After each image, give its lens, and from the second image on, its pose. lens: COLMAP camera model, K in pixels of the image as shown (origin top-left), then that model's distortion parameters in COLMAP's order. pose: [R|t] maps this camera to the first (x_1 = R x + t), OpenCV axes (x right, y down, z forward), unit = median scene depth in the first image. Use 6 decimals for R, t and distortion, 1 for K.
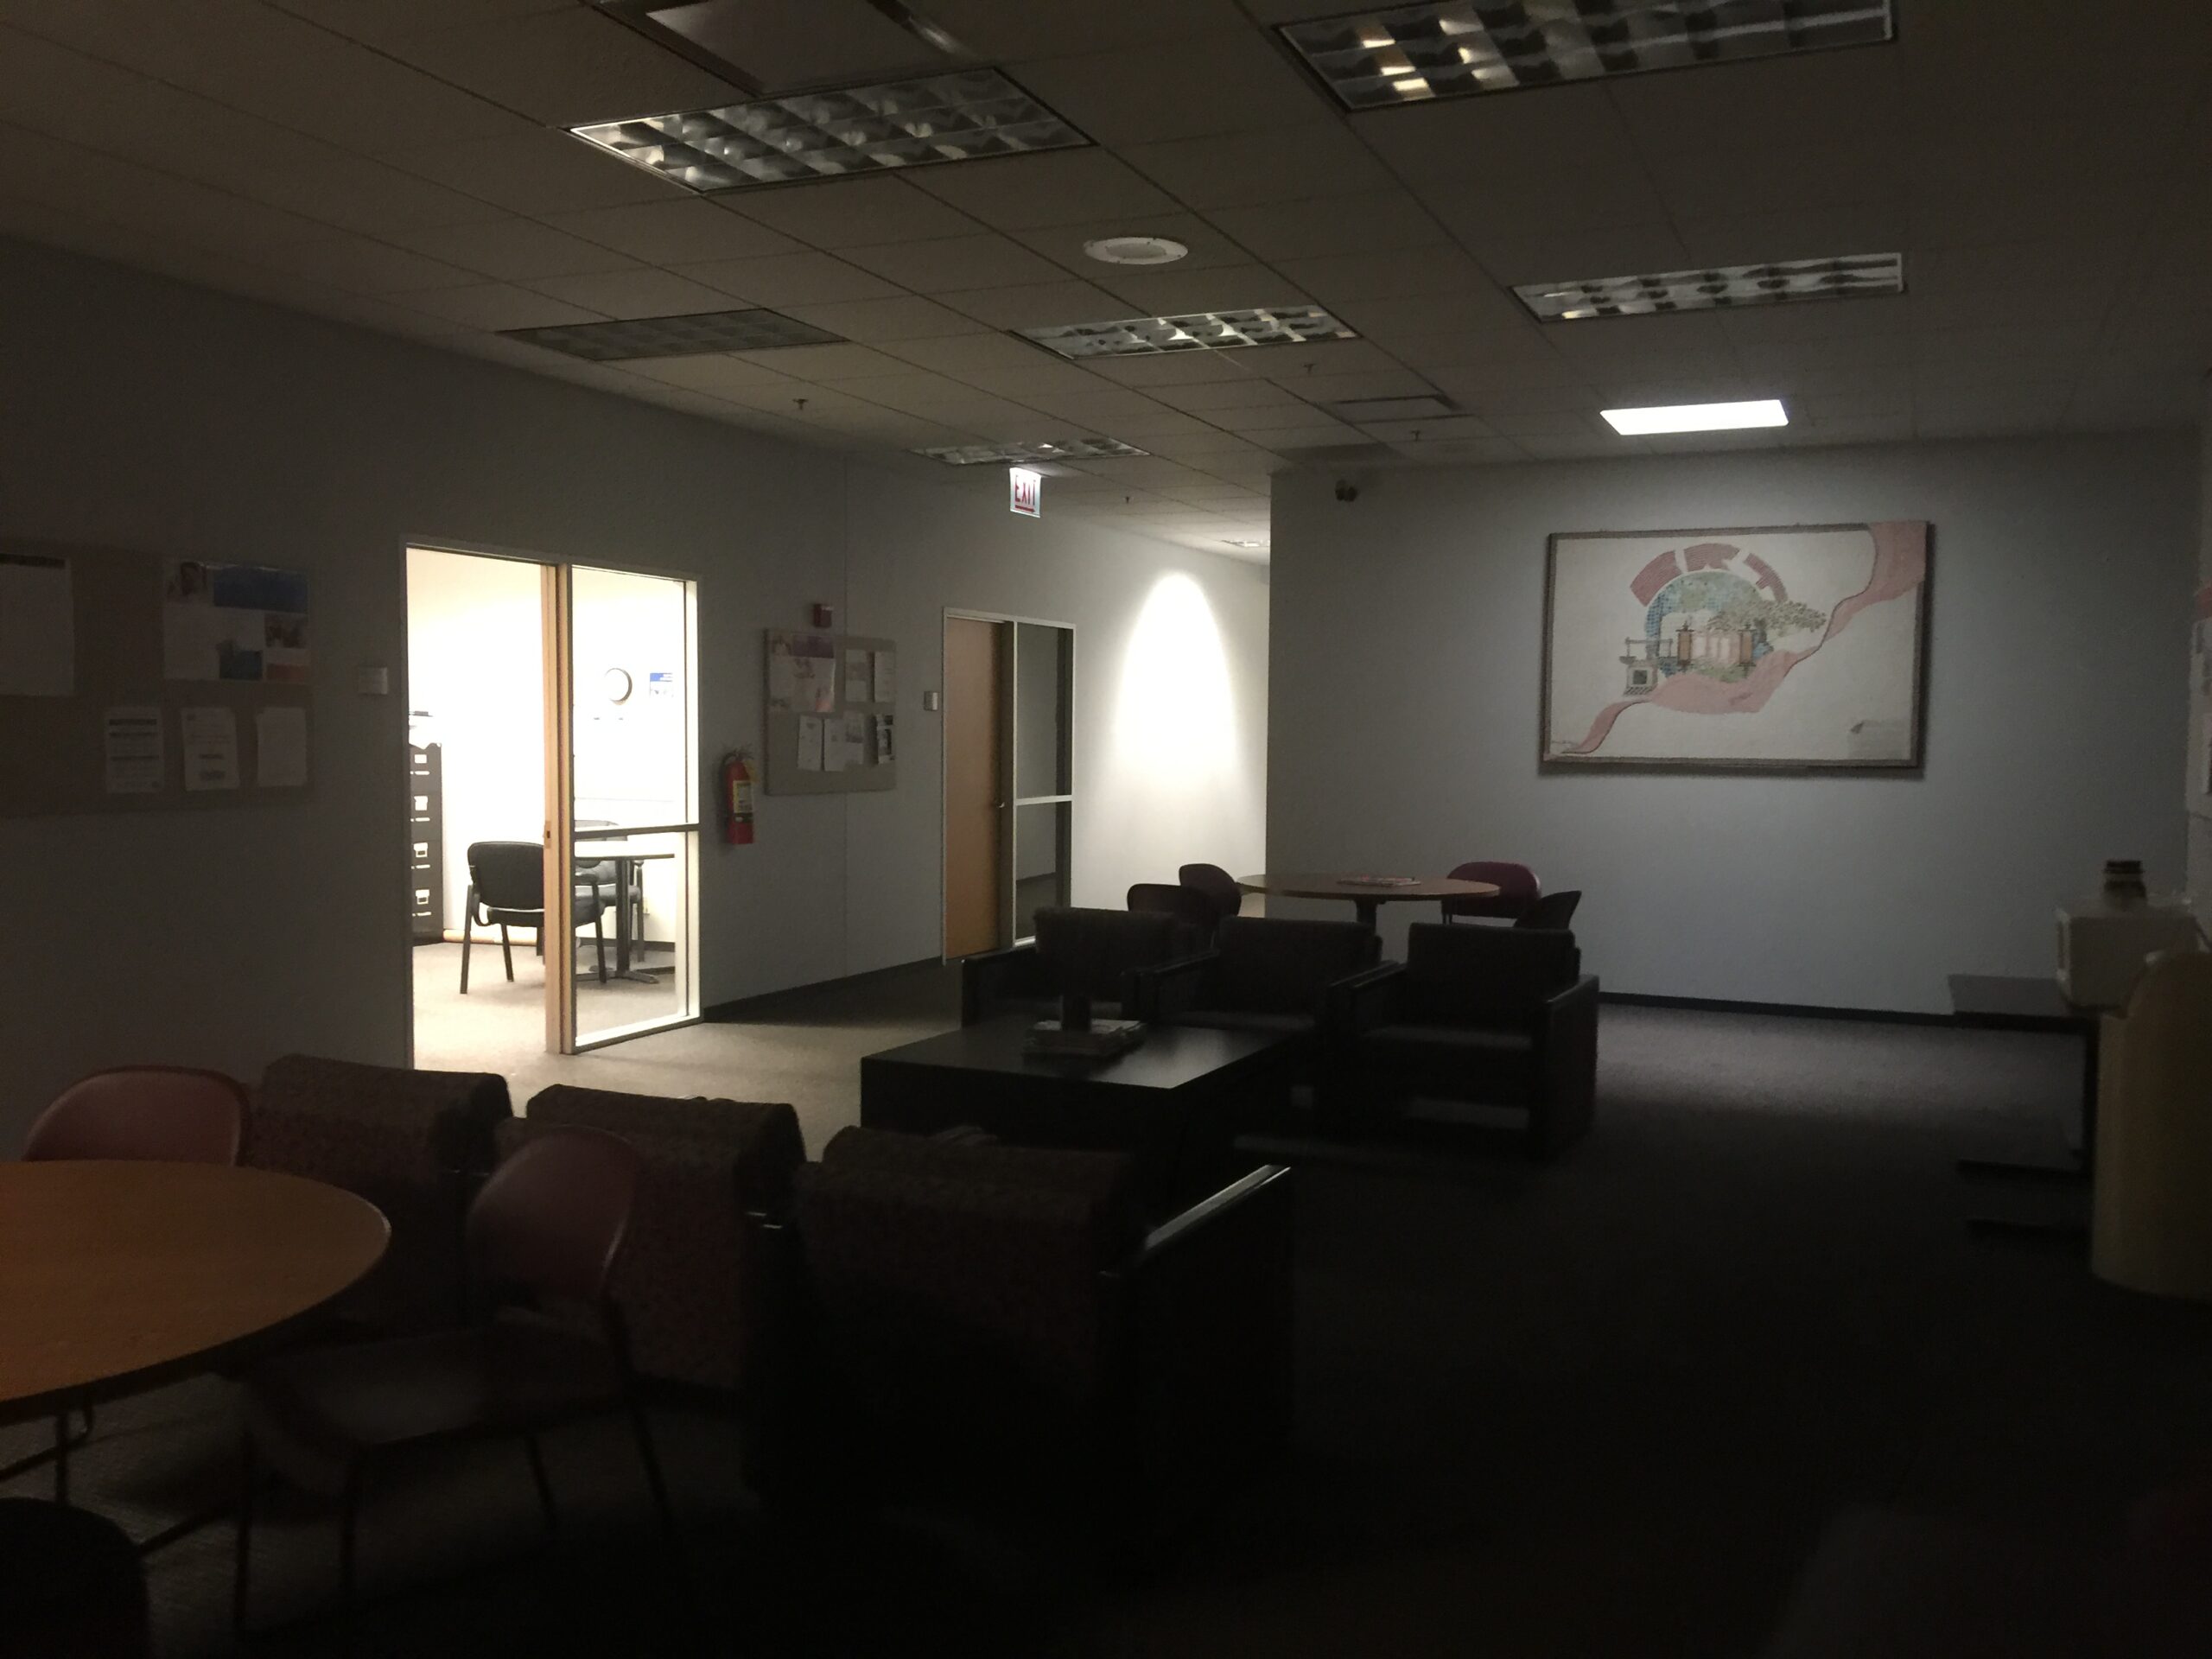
lens RADIAL K [[1866.5, 0, 1105.4], [0, 1866.5, 840.2], [0, 0, 1]] dist [0.099466, -0.149958]
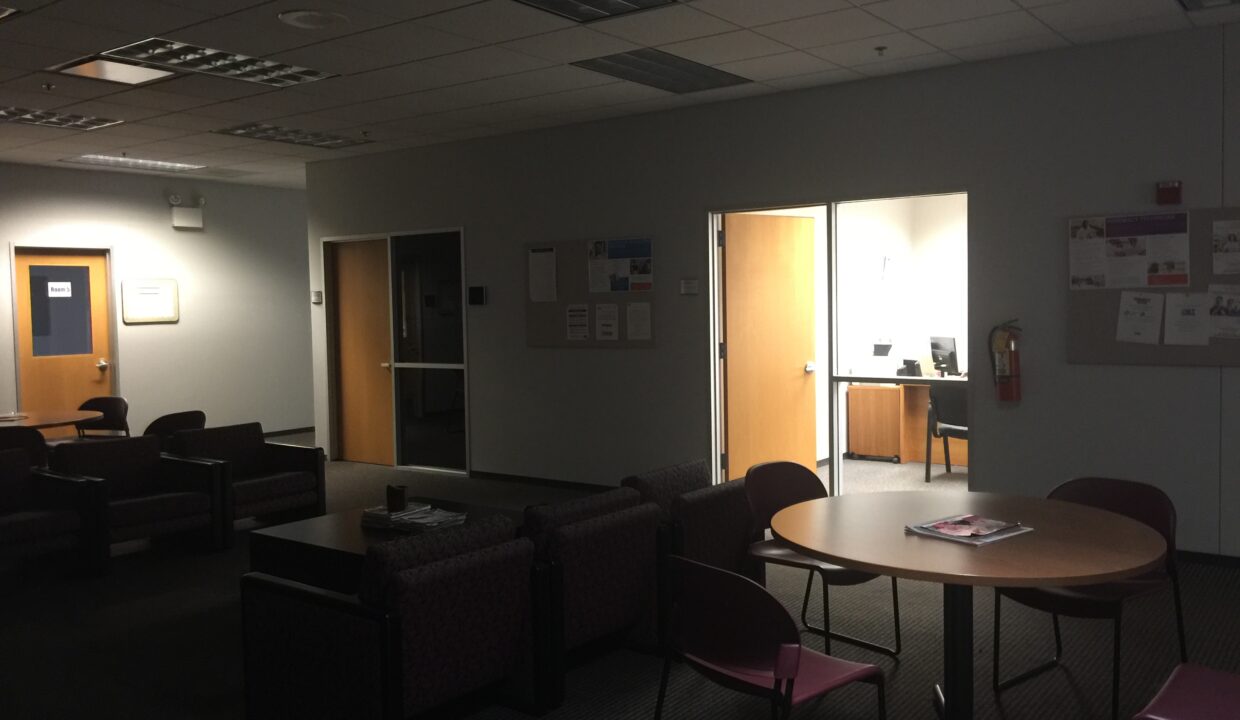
lens RADIAL K [[1041.3, 0, 618.9], [0, 1041.3, 356.2], [0, 0, 1]] dist [0.049370, -0.011065]
pose [[-0.235070, 0.050607, -0.970660, 0.719042], [-0.037902, 0.997407, 0.061181, -0.081646], [0.971239, 0.051171, -0.232543, 1.267282]]
